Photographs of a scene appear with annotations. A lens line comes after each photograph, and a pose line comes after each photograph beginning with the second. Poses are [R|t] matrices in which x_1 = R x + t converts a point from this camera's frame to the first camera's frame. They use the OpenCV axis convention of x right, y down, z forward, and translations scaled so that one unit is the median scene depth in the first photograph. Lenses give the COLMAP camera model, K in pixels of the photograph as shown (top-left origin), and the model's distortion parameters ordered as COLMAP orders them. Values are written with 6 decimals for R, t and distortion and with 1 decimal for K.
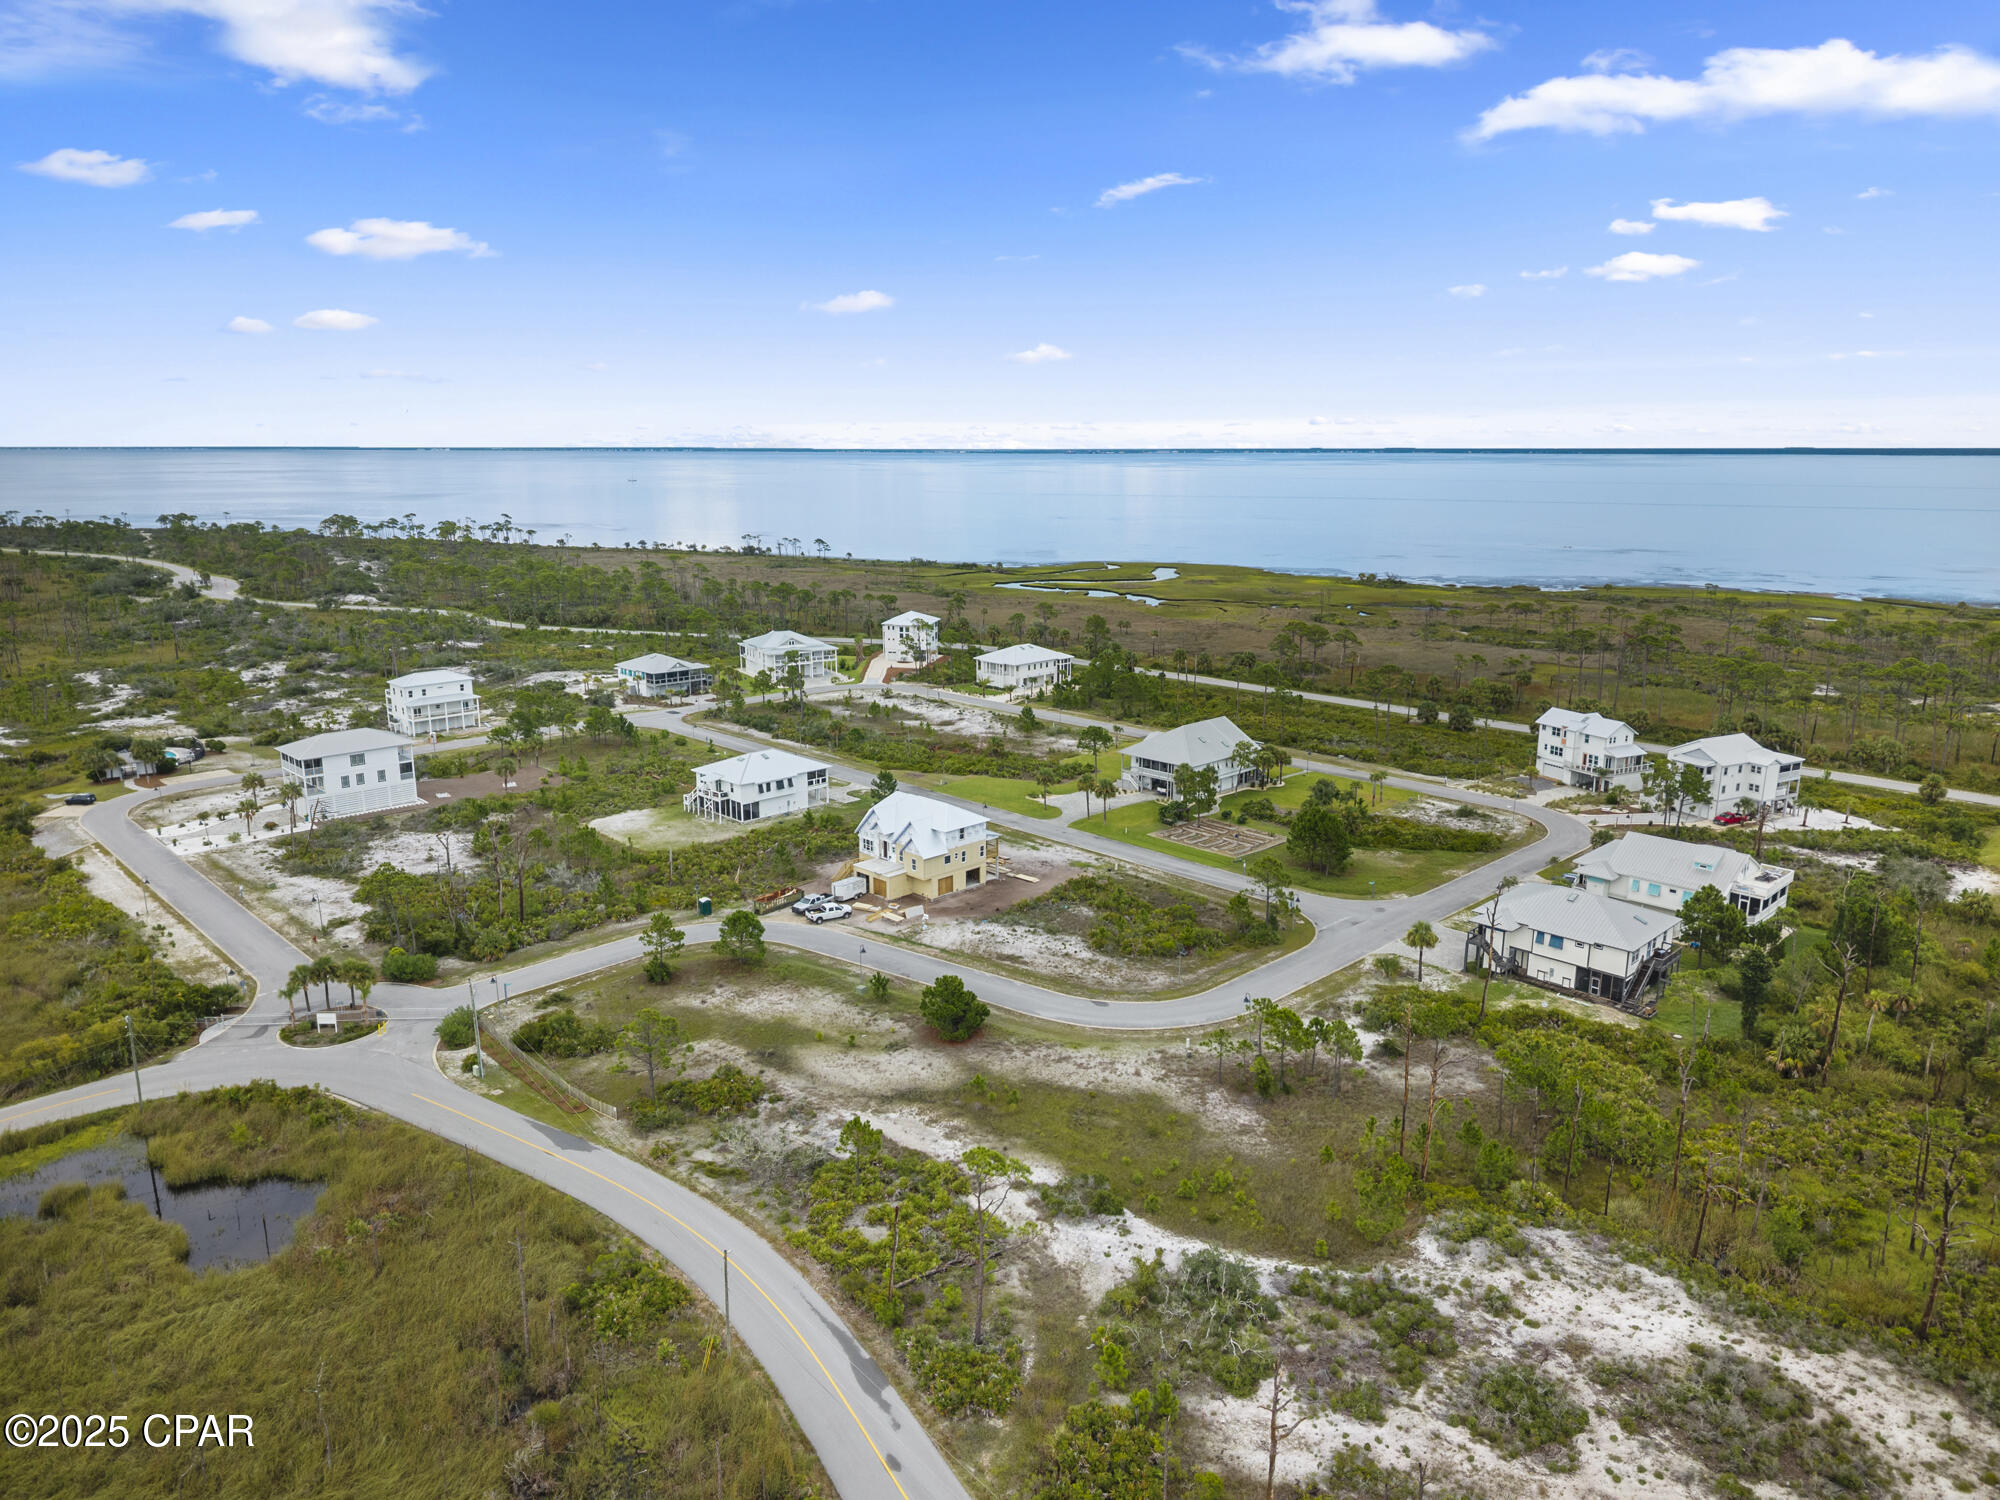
lens RADIAL K [[1343.8, 0, 1000.0], [0, 1343.8, 750.0], [0, 0, 1]] dist [0.054381, -0.056642]
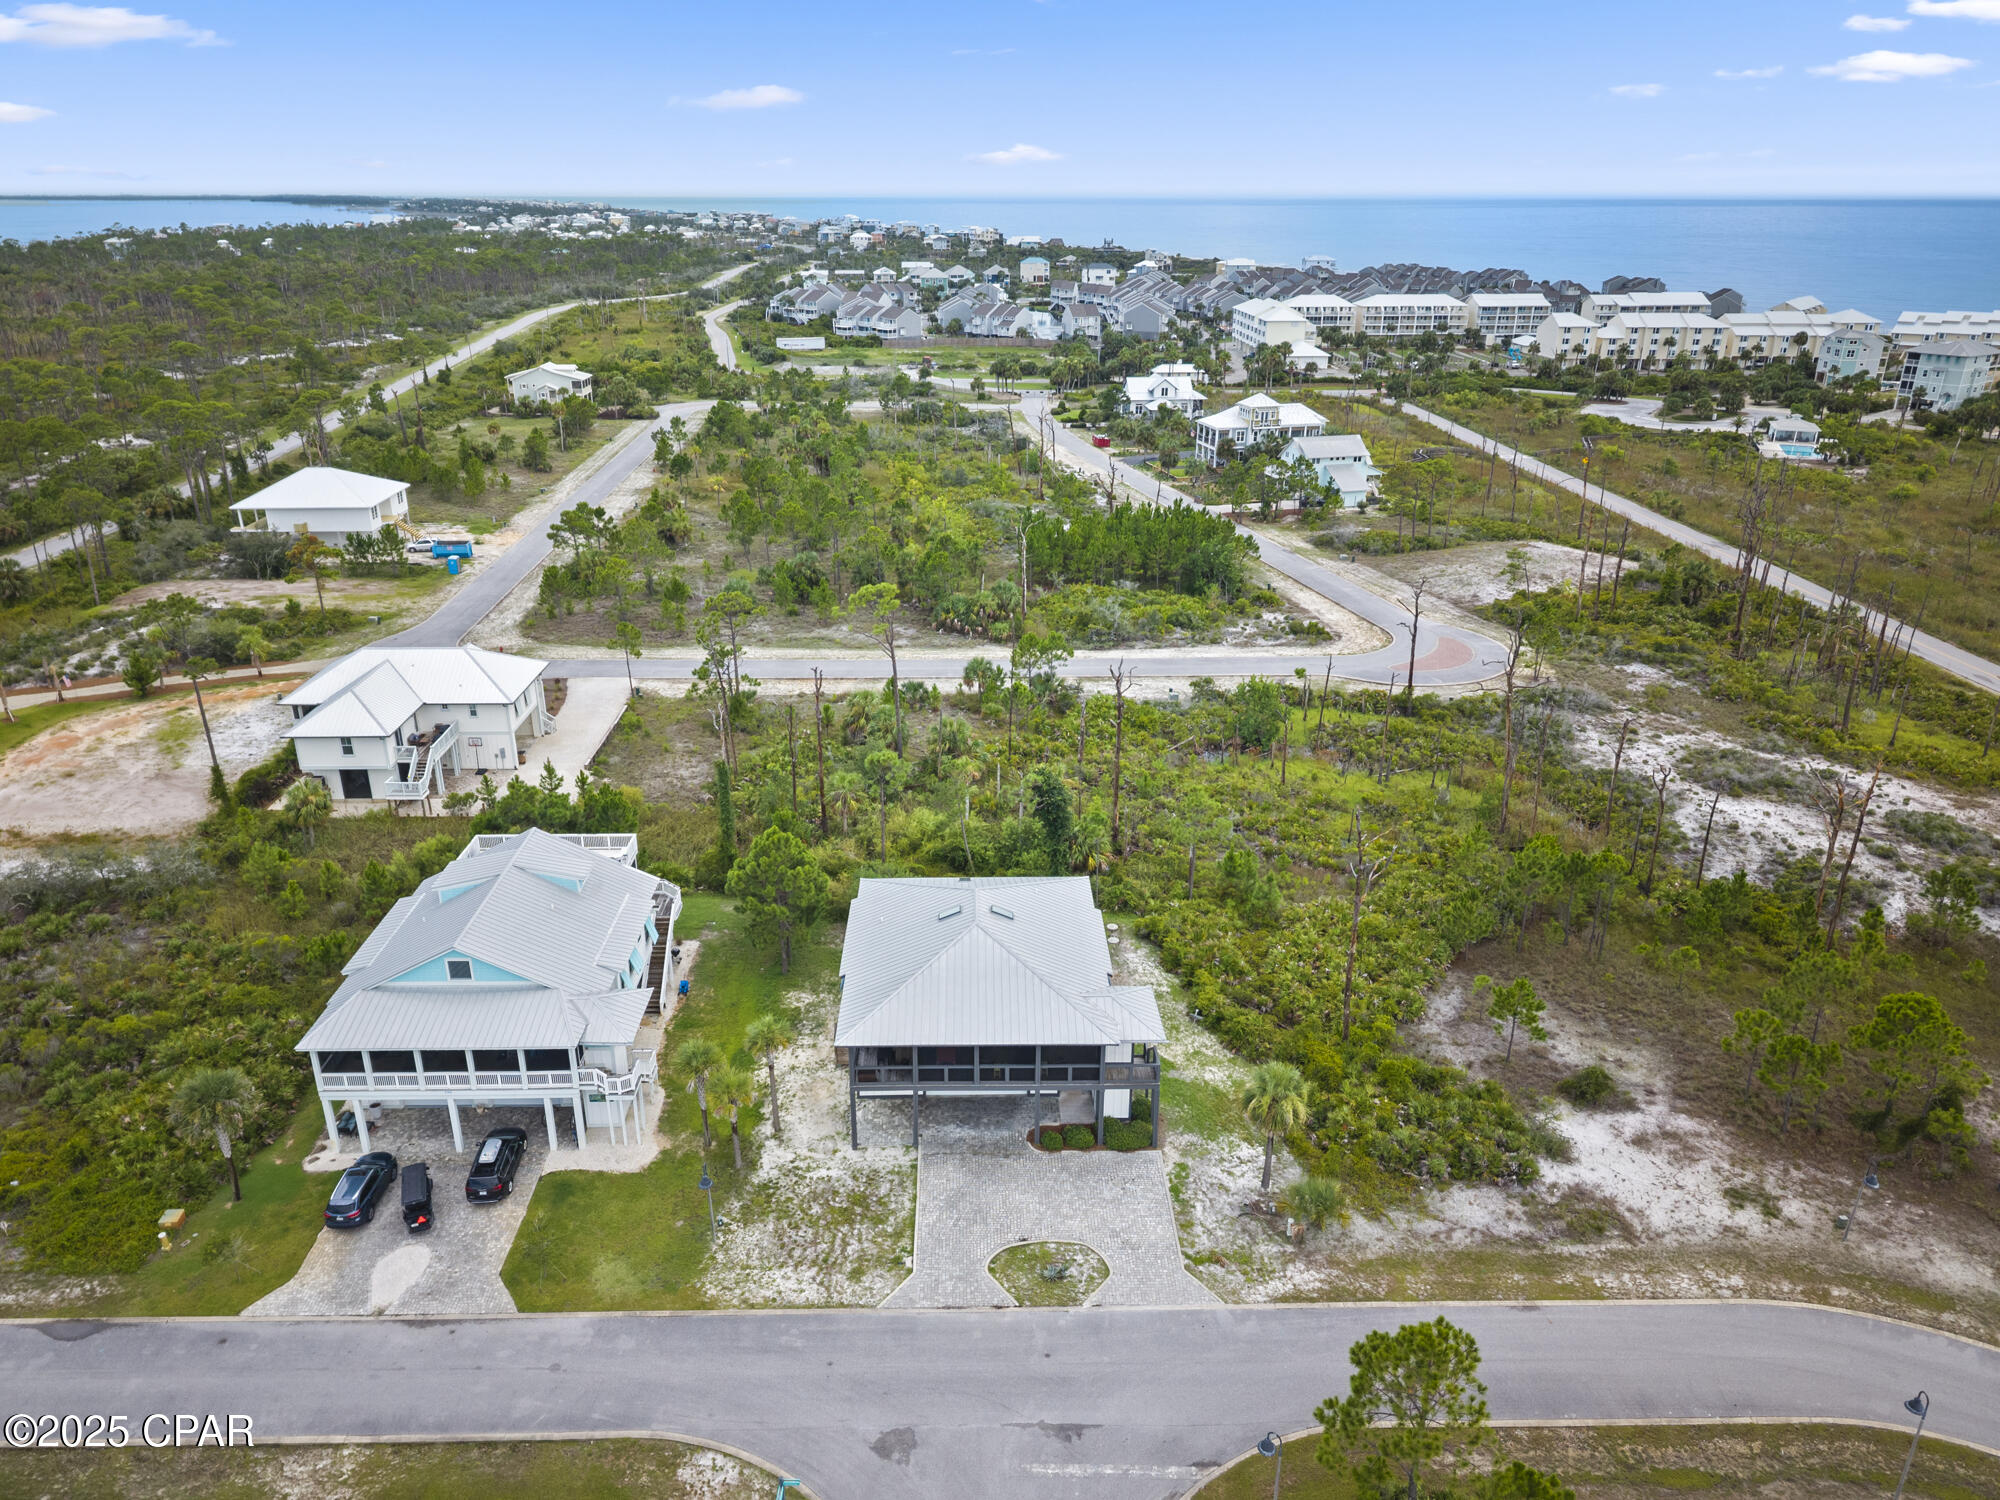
lens RADIAL K [[1396.7, 0, 1000.0], [0, 1396.7, 750.0], [0, 0, 1]] dist [0.027982, -0.022117]
pose [[-0.728950, -0.258770, 0.633774, 0.084364], [0.145868, 0.845828, 0.513125, -0.138784], [-0.668846, 0.466490, -0.578820, 0.886060]]
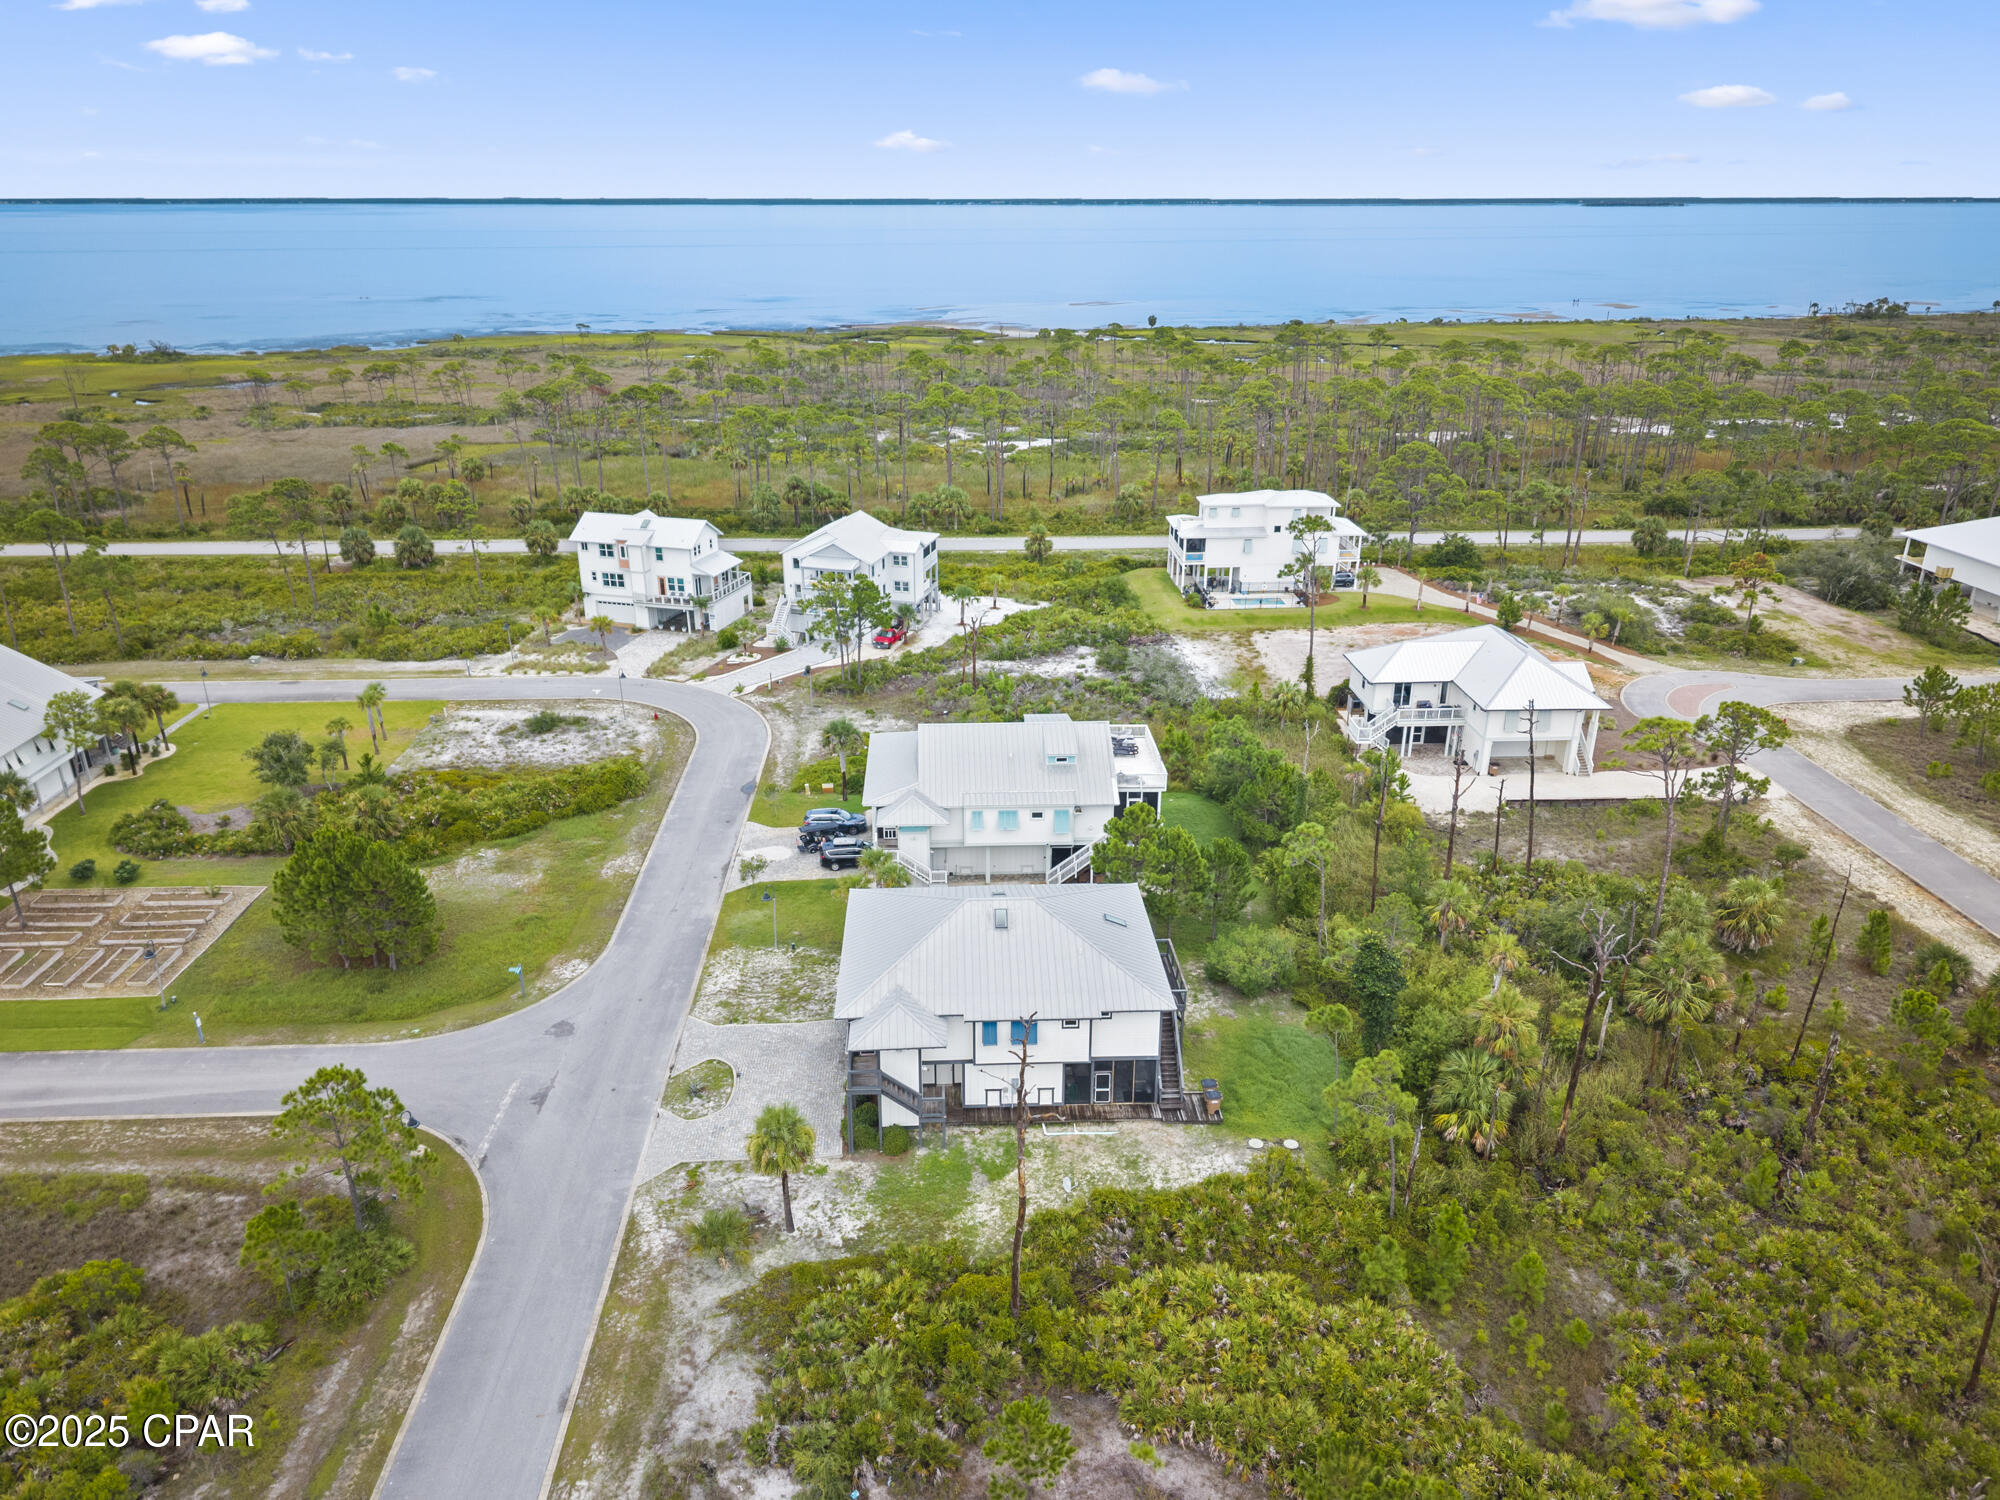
lens RADIAL K [[1396.7, 0, 1000.0], [0, 1396.7, 750.0], [0, 0, 1]] dist [0.027982, -0.022117]
pose [[0.674767, -0.276608, 0.684235, 0.065150], [0.167085, 0.960292, 0.223434, -0.045400], [-0.718868, -0.036441, 0.694190, 0.459915]]
